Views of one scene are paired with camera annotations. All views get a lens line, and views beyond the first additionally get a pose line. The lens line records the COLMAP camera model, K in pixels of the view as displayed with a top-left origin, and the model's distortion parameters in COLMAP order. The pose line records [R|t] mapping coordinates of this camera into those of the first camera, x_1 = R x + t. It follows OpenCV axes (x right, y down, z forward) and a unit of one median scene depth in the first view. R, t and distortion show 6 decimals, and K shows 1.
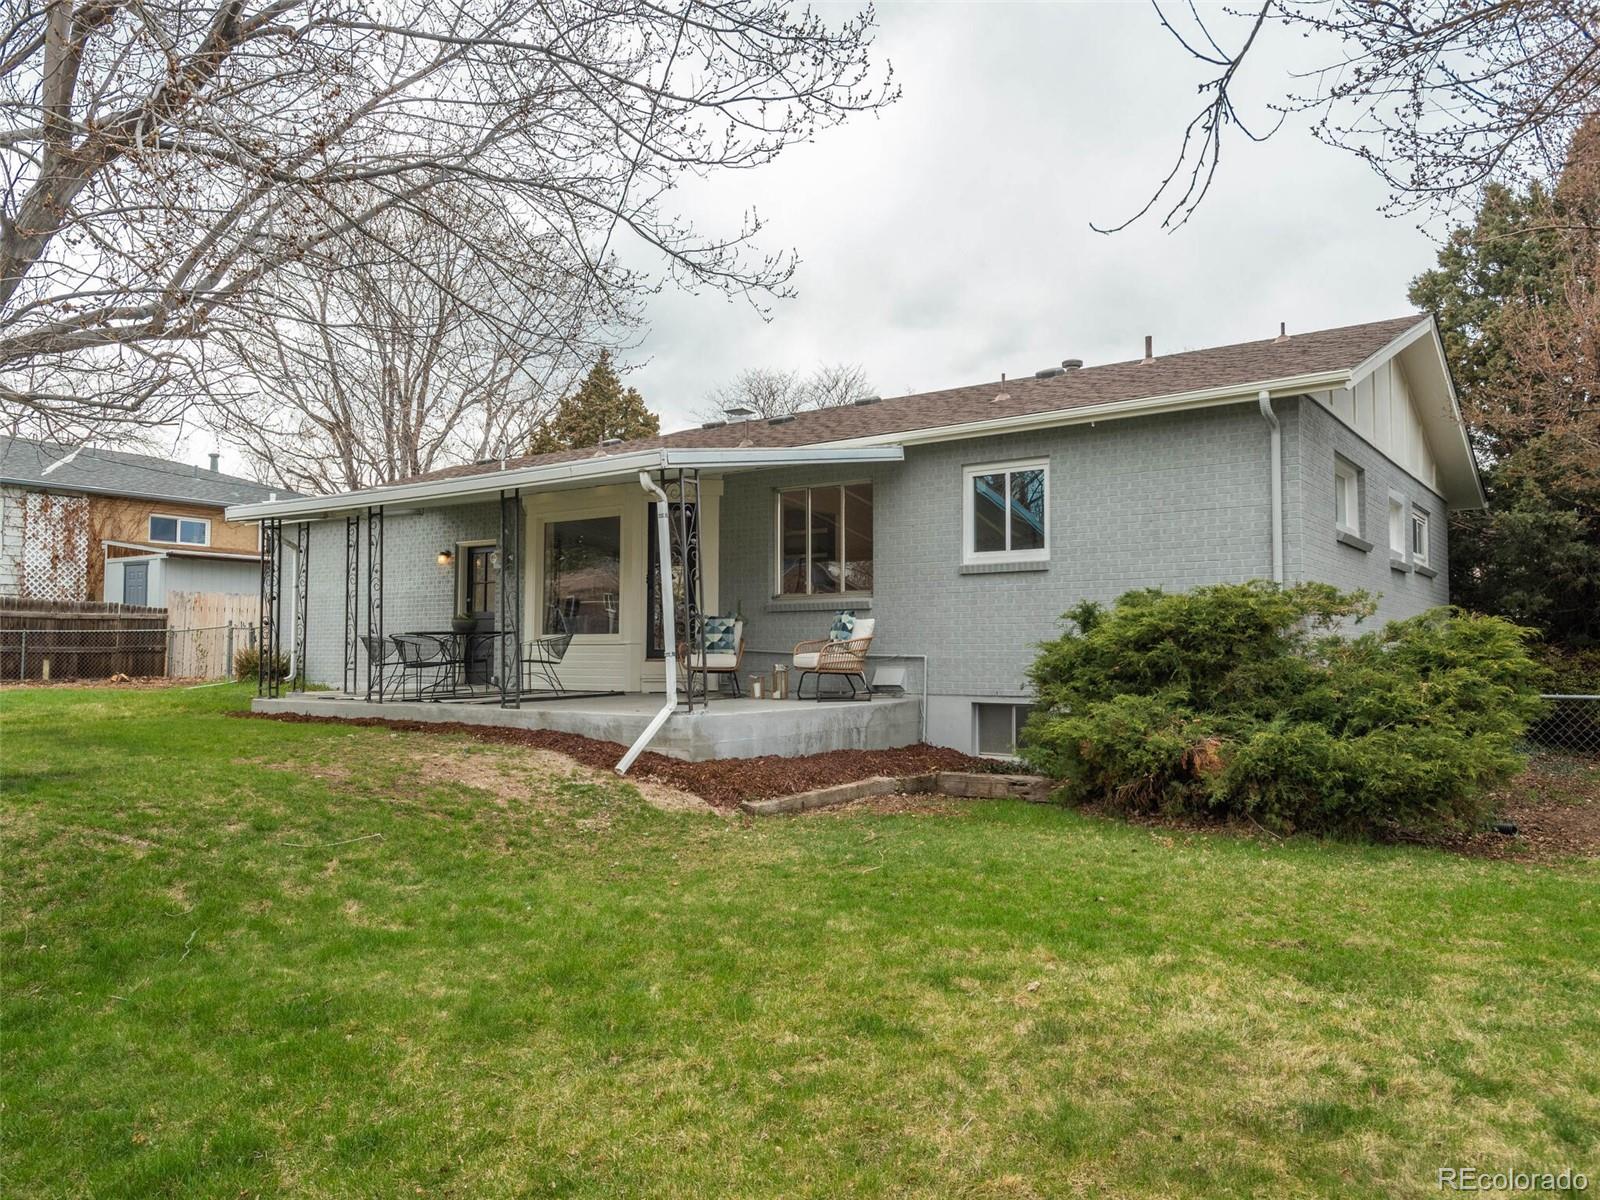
lens RADIAL K [[1150.7, 0, 807.1], [0, 1150.7, 597.1], [0, 0, 1]] dist [0.035475, -0.011438]
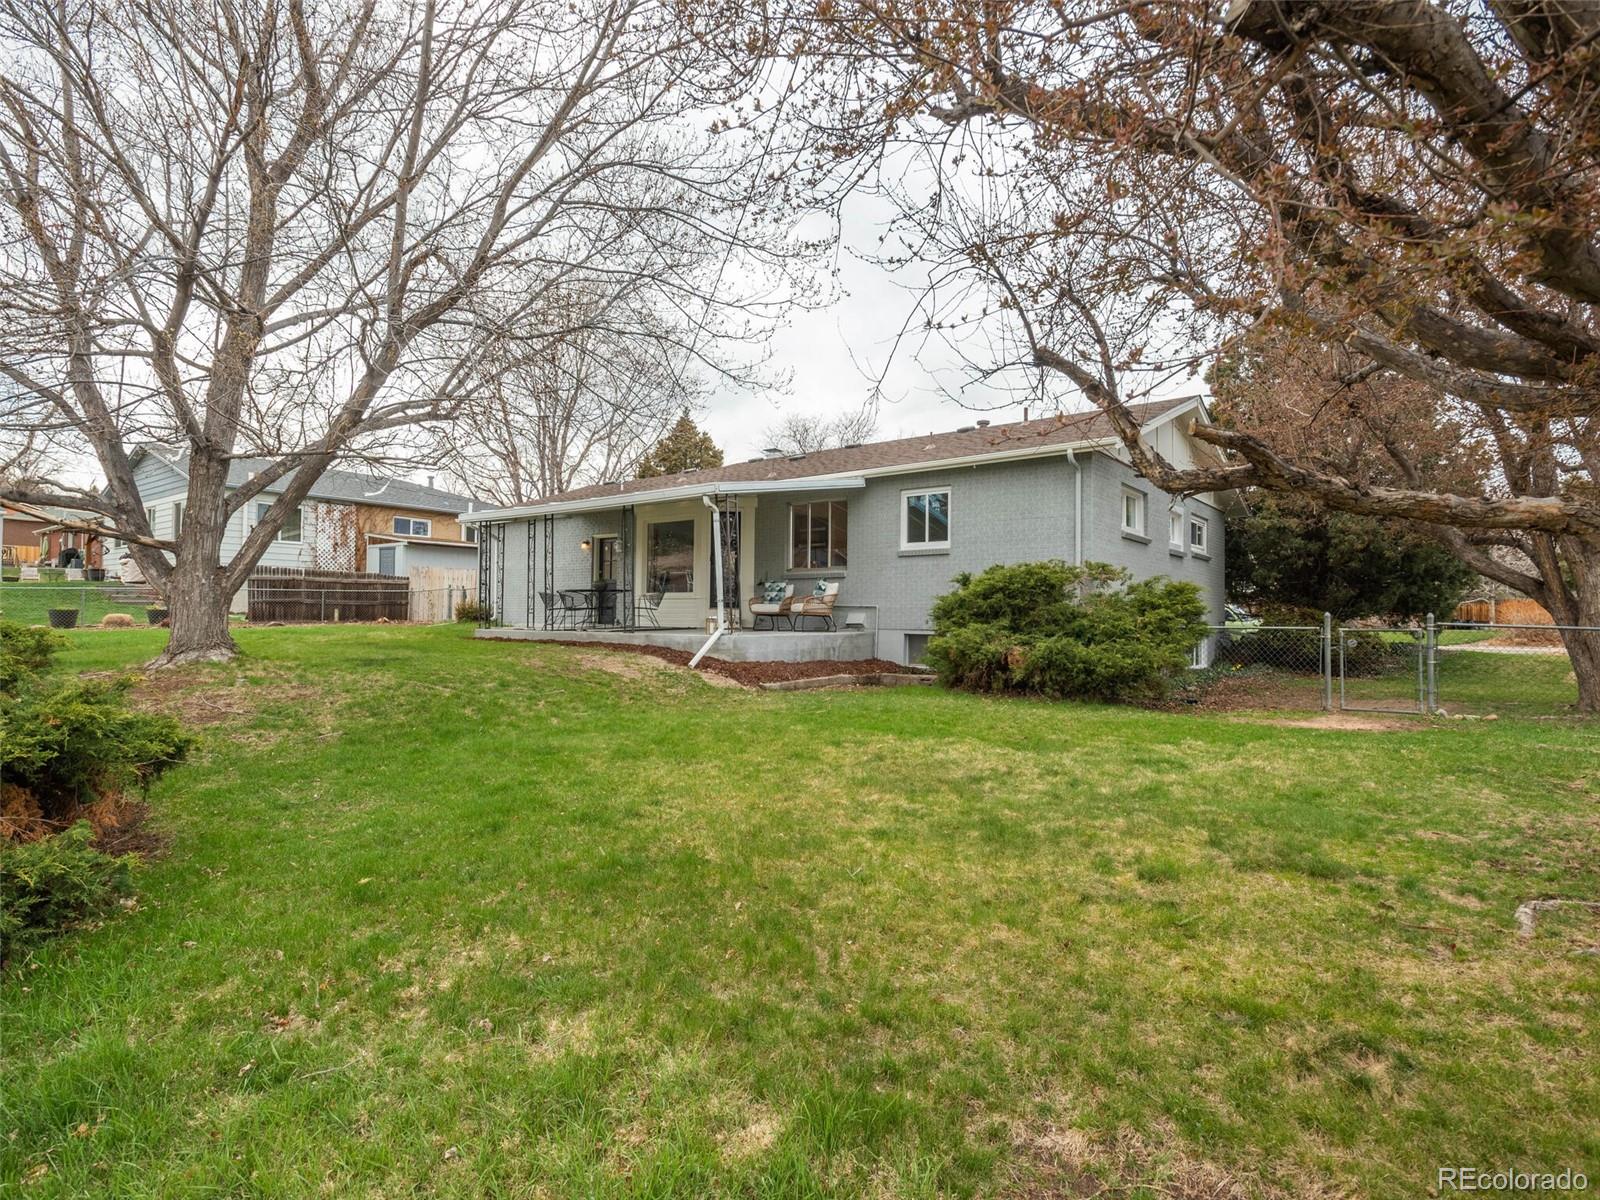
lens RADIAL K [[842.1, 0, 806.0], [0, 842.1, 599.0], [0, 0, 1]] dist [0.015144, 0.000284]
pose [[0.999351, 0.006761, -0.035373, 0.044487], [-0.005797, 0.999611, 0.027290, 0.009145], [0.035543, -0.027067, 0.999002, -0.214308]]
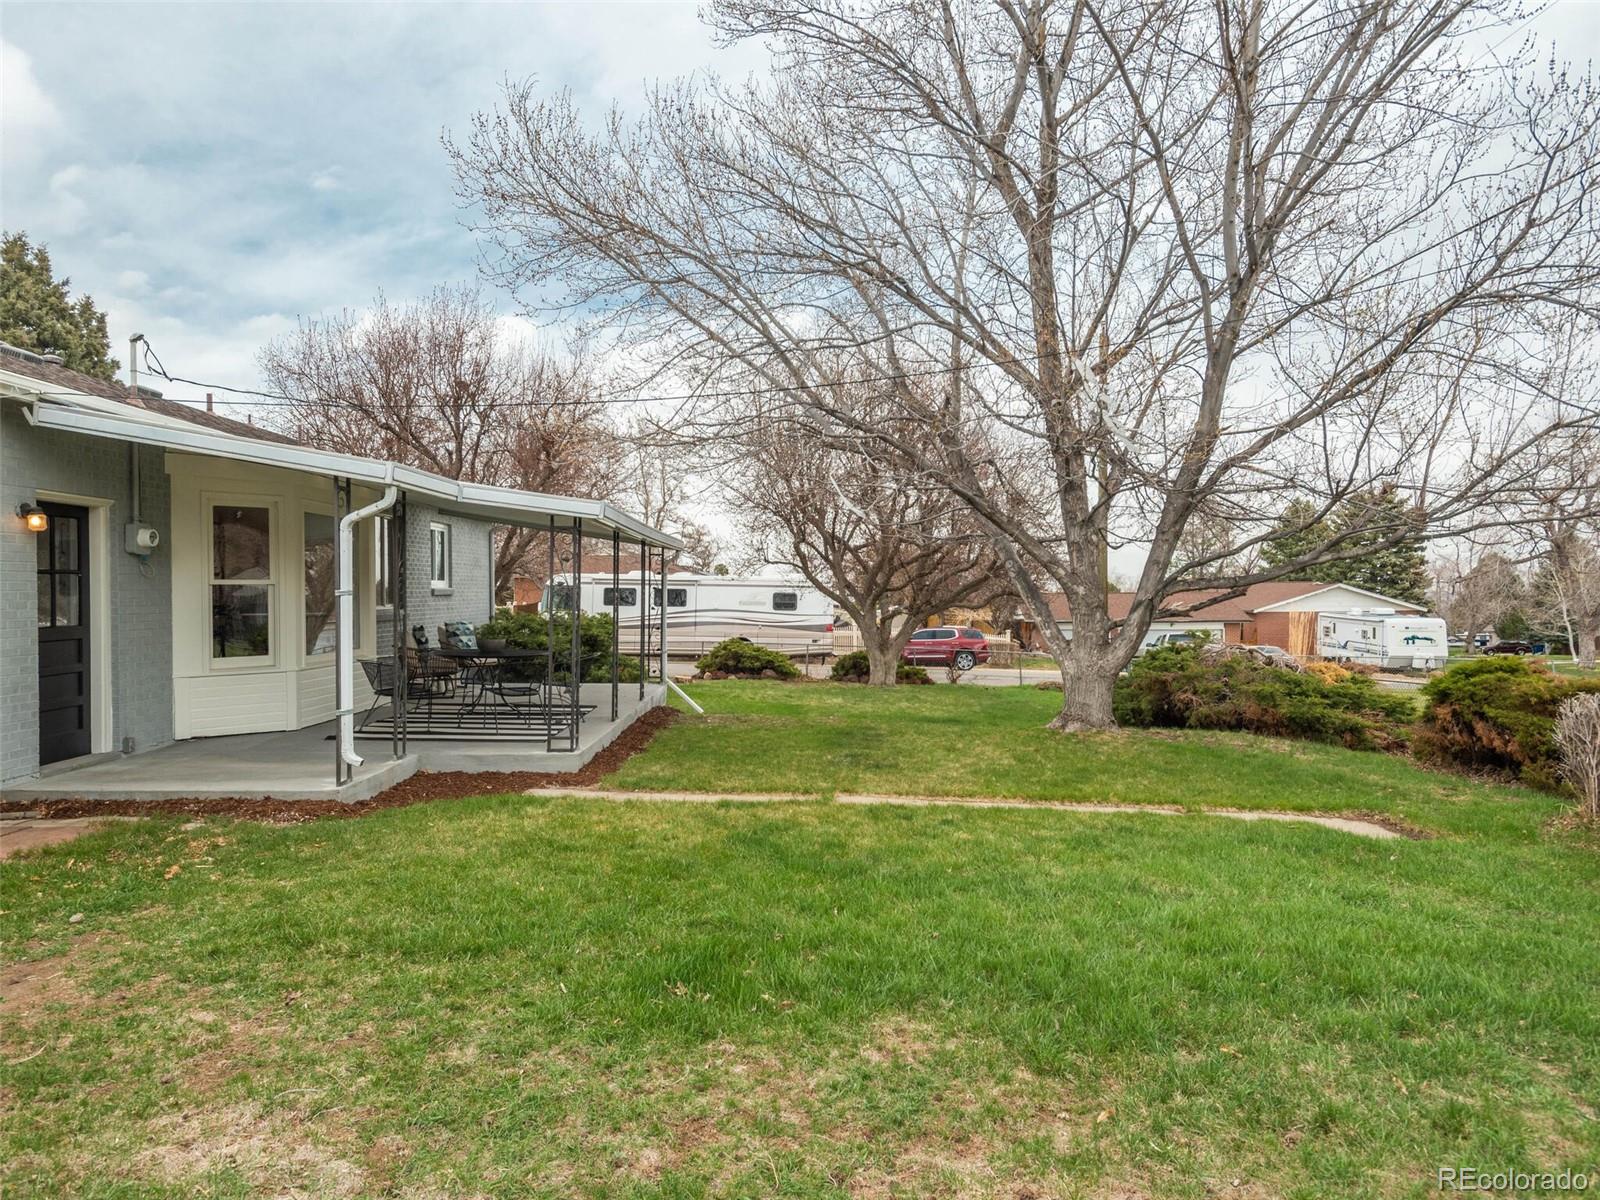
lens RADIAL K [[1011.9, 0, 802.0], [0, 1011.9, 601.8], [0, 0, 1]] dist [0.007874, -0.000359]
pose [[-0.604276, -0.006741, 0.796747, -1.205003], [-0.032846, 0.999325, -0.016457, -0.004595], [-0.796098, -0.036114, -0.604089, 1.429087]]
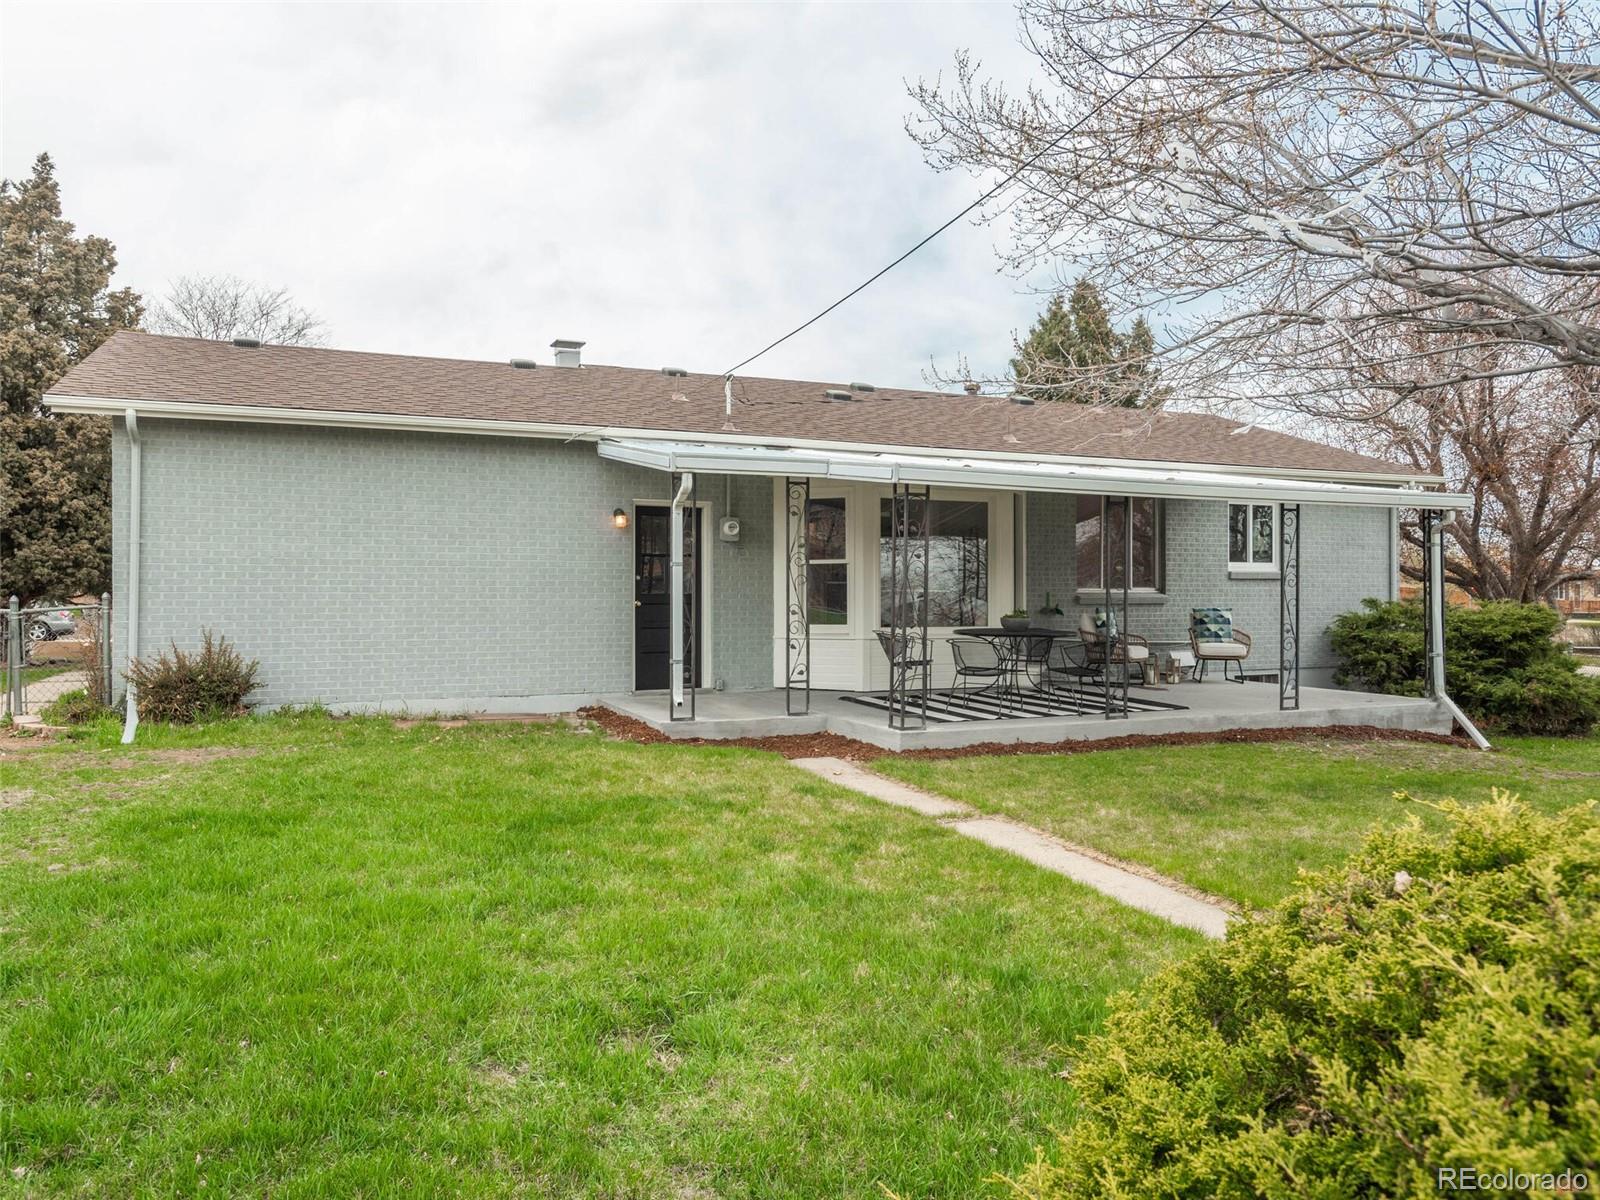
lens RADIAL K [[1121.0, 0, 800.5], [0, 1121.0, 602.5], [0, 0, 1]] dist [-0.017172, 0.000392]
pose [[0.504811, -0.002904, 0.863225, -1.220533], [-0.038910, 0.998901, 0.026114, -0.007011], [-0.862353, -0.046771, 0.504143, 0.792758]]
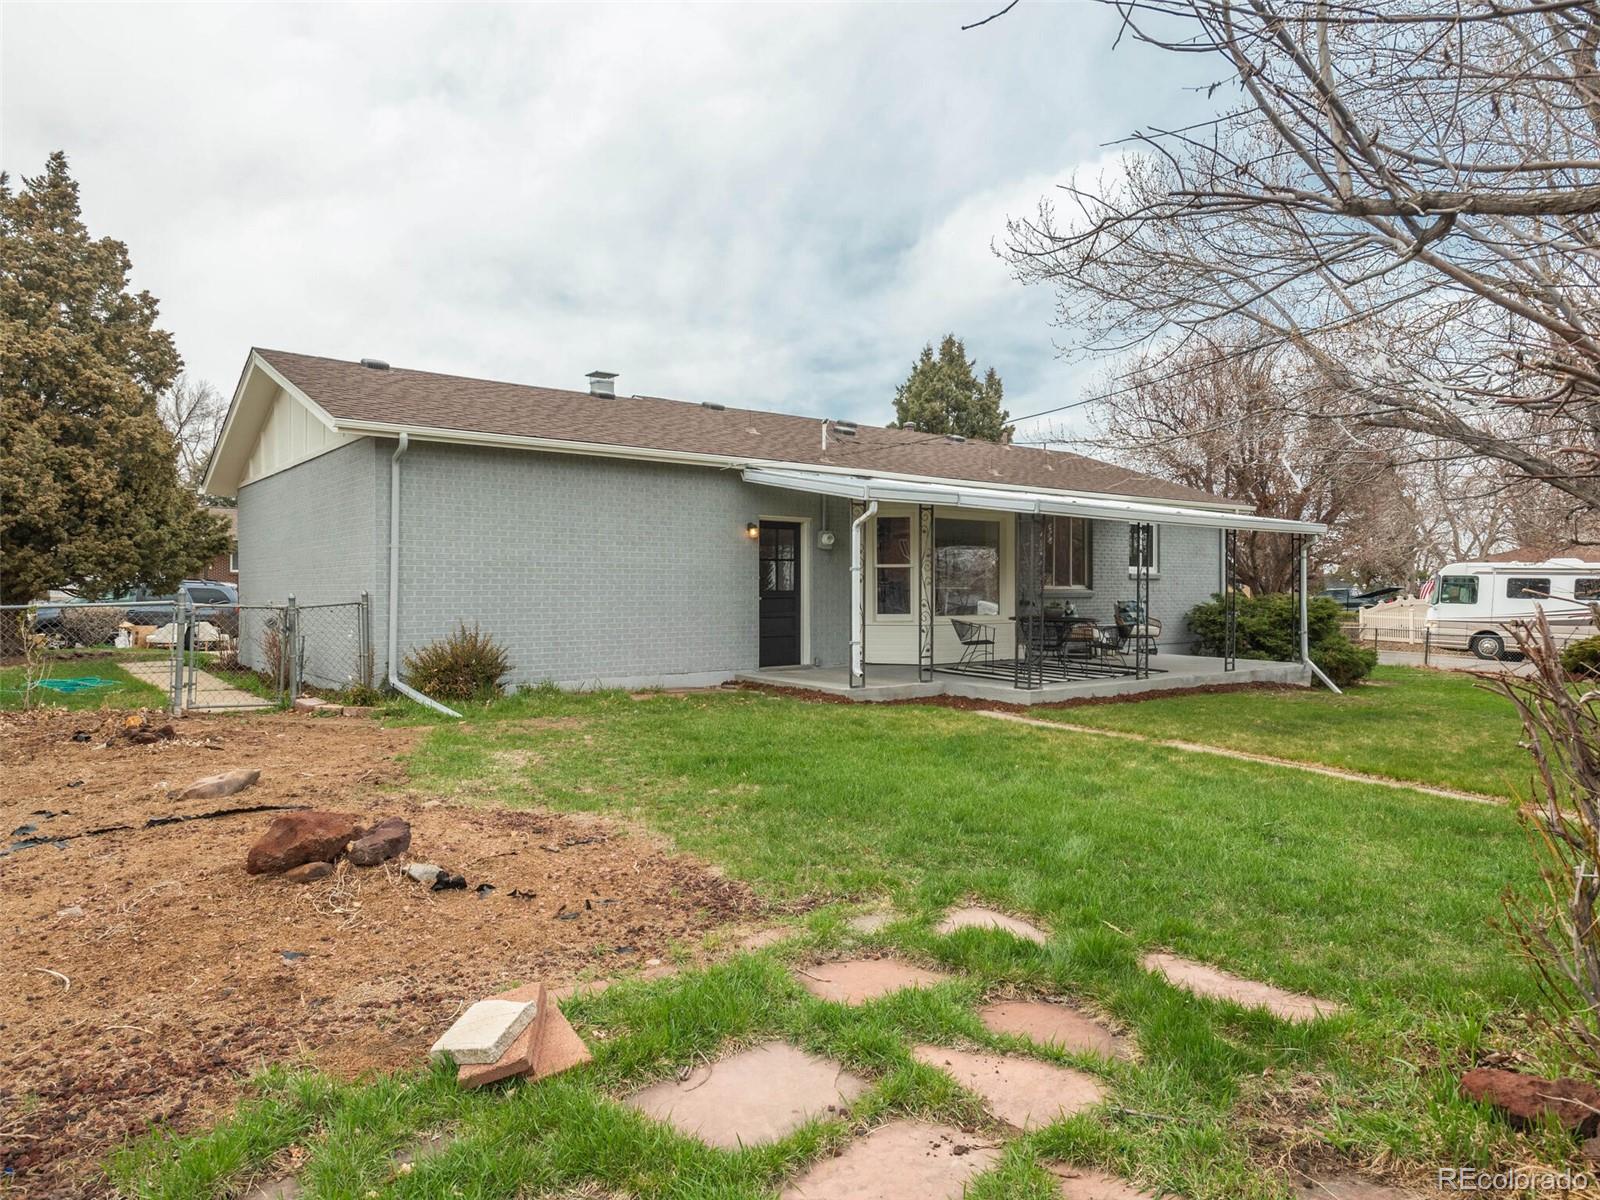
lens RADIAL K [[998.2, 0, 842.9], [0, 998.2, 594.2], [0, 0, 1]] dist [0.004335, 0.000236]
pose [[0.256524, -0.004687, 0.966527, -1.491030], [-0.044547, 0.998868, 0.016667, -0.001541], [-0.965511, -0.047331, 0.256025, 1.047980]]
